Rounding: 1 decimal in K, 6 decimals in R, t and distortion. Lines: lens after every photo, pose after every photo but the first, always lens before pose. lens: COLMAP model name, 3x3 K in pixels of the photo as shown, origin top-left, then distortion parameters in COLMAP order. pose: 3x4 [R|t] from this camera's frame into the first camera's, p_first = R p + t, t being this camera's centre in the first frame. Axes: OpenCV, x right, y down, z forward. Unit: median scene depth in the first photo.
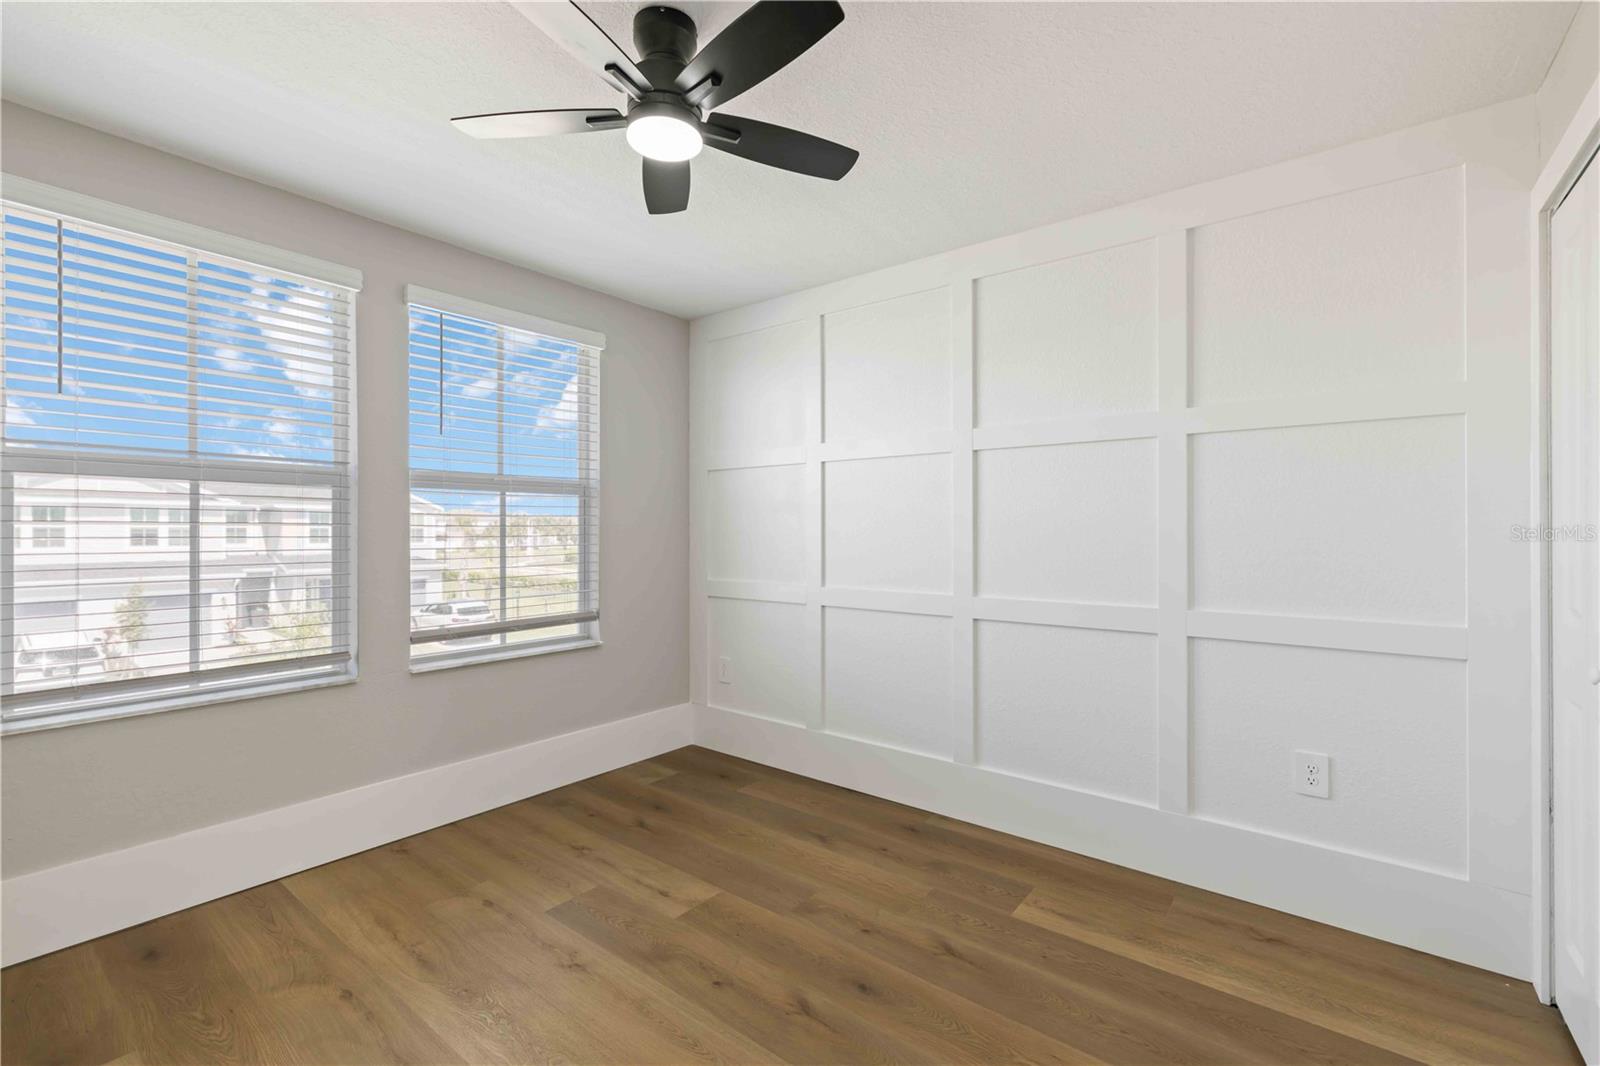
lens RADIAL K [[692.2, 0, 797.5], [0, 692.2, 532.6], [0, 0, 1]] dist [0.001707, 0.000919]
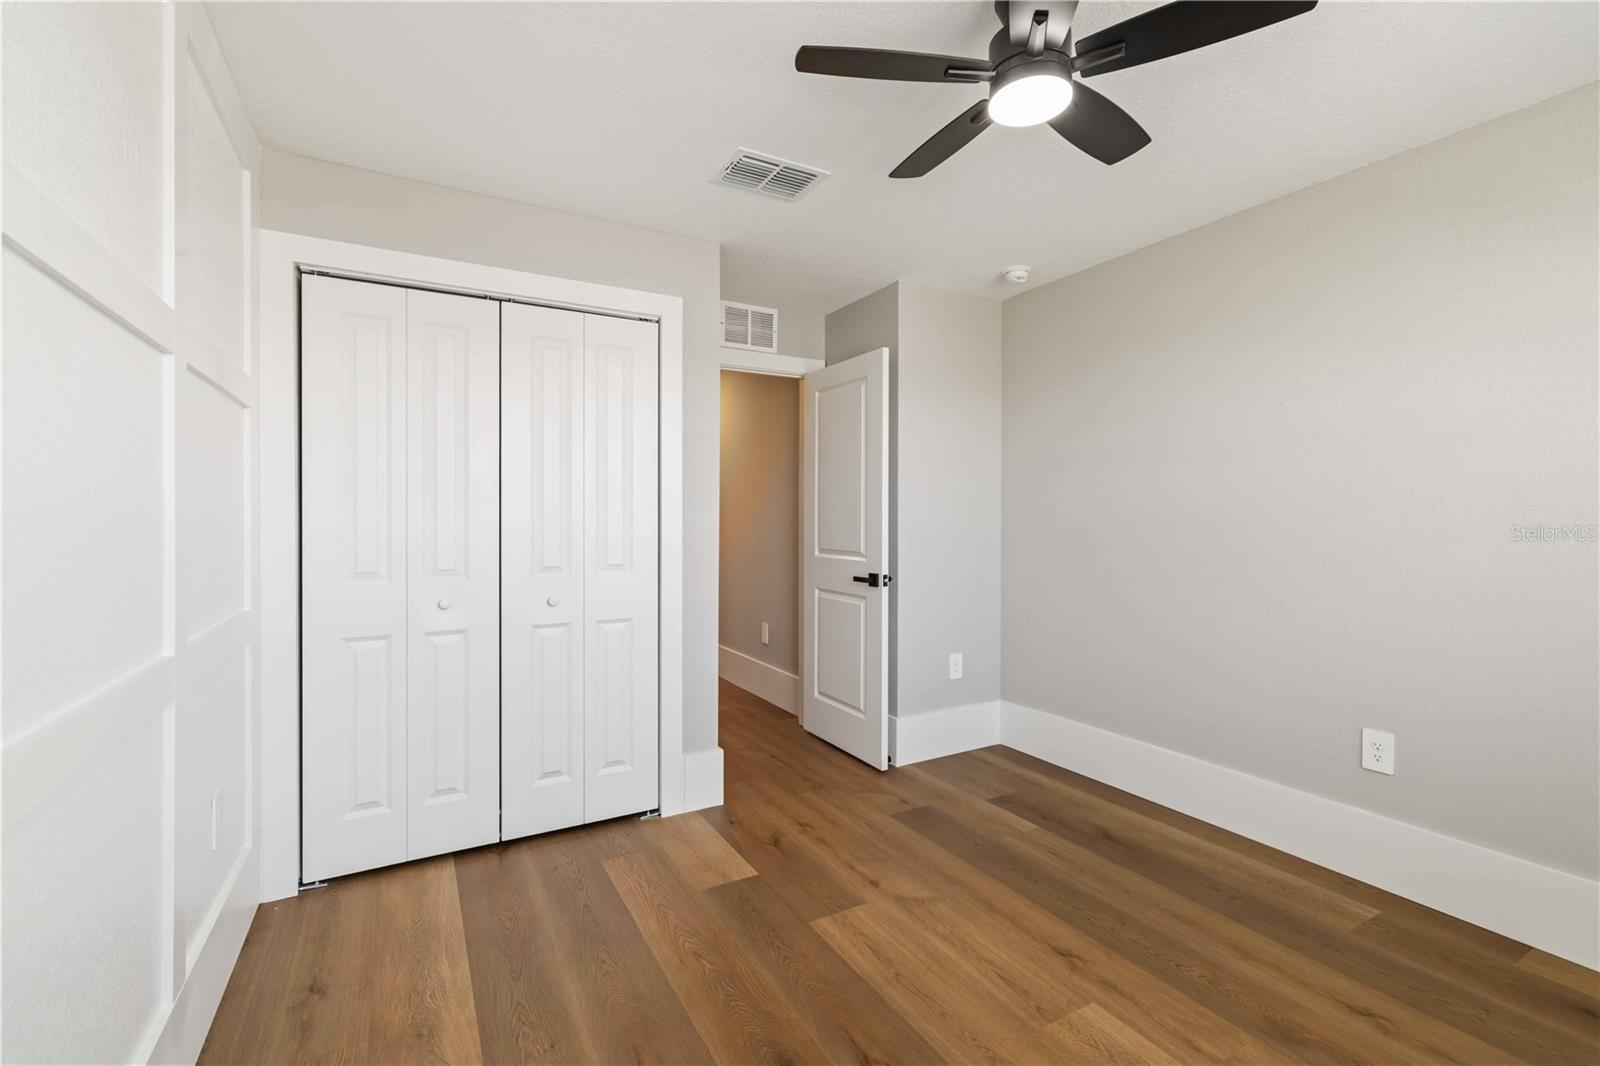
lens RADIAL K [[697.4, 0, 799.5], [0, 697.4, 516.5], [0, 0, 1]] dist [0.002258, 0.000629]
pose [[-0.925902, -0.002264, 0.377758, -0.184263], [-0.002127, 0.999997, 0.000781, -0.007079], [-0.377759, -0.000081, -0.925904, 1.398881]]
